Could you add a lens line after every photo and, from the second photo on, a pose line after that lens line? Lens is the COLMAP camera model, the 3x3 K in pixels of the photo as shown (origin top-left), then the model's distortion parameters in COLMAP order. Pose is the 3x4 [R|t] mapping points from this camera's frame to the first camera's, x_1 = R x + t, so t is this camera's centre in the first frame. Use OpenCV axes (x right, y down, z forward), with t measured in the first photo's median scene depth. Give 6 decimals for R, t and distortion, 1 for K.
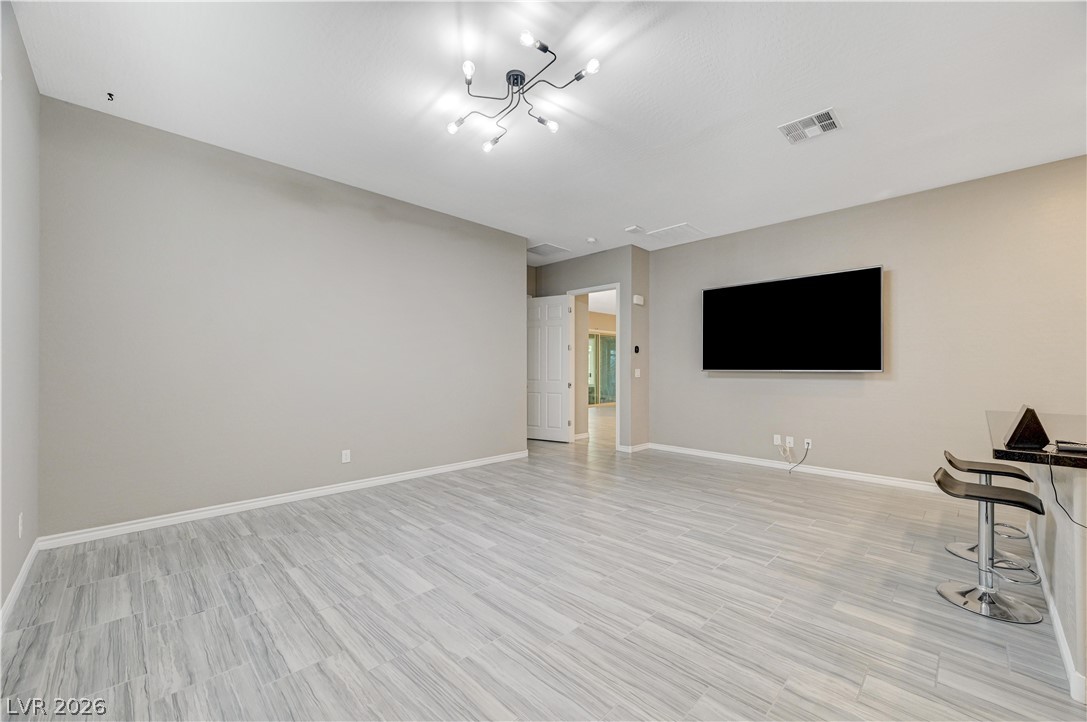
lens RADIAL K [[429.0, 0, 545.7], [0, 429.0, 366.9], [0, 0, 1]] dist [0.000124, 0.000100]
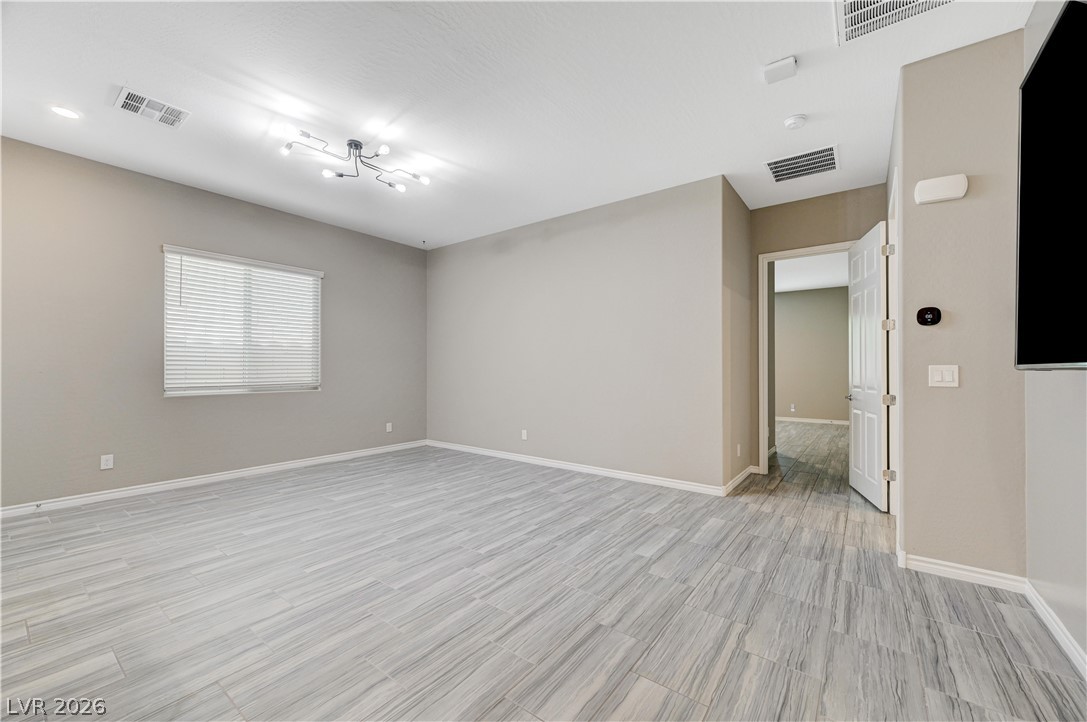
lens RADIAL K [[429.0, 0, 547.2], [0, 429.0, 365.0], [0, 0, 1]] dist [0.000124, 0.000100]
pose [[0.140584, -0.014034, -0.989969, 0.956443], [0.003607, 0.999900, -0.013662, 0.015799], [0.990062, -0.001650, 0.140621, 1.015758]]
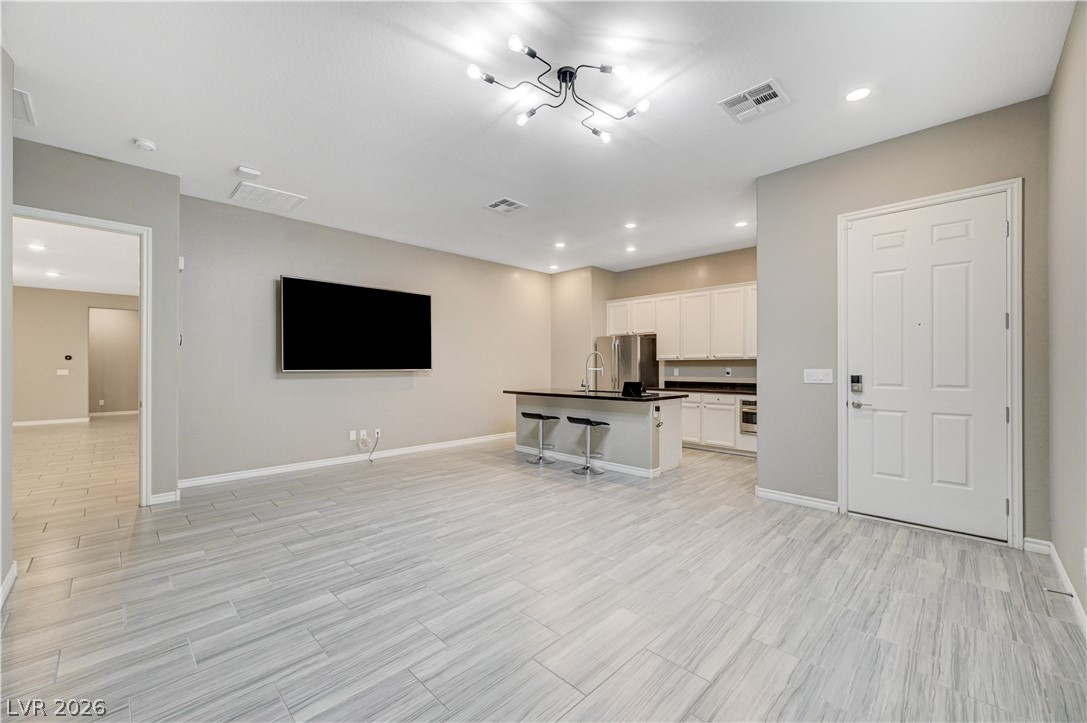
lens RADIAL K [[429.0, 0, 547.0], [0, 429.0, 368.9], [0, 0, 1]] dist [0.000124, 0.000100]
pose [[-0.008930, -0.005172, 0.999947, -0.764301], [-0.002720, 0.999983, 0.005148, -0.003052], [-0.999956, -0.002674, -0.008944, 0.761965]]
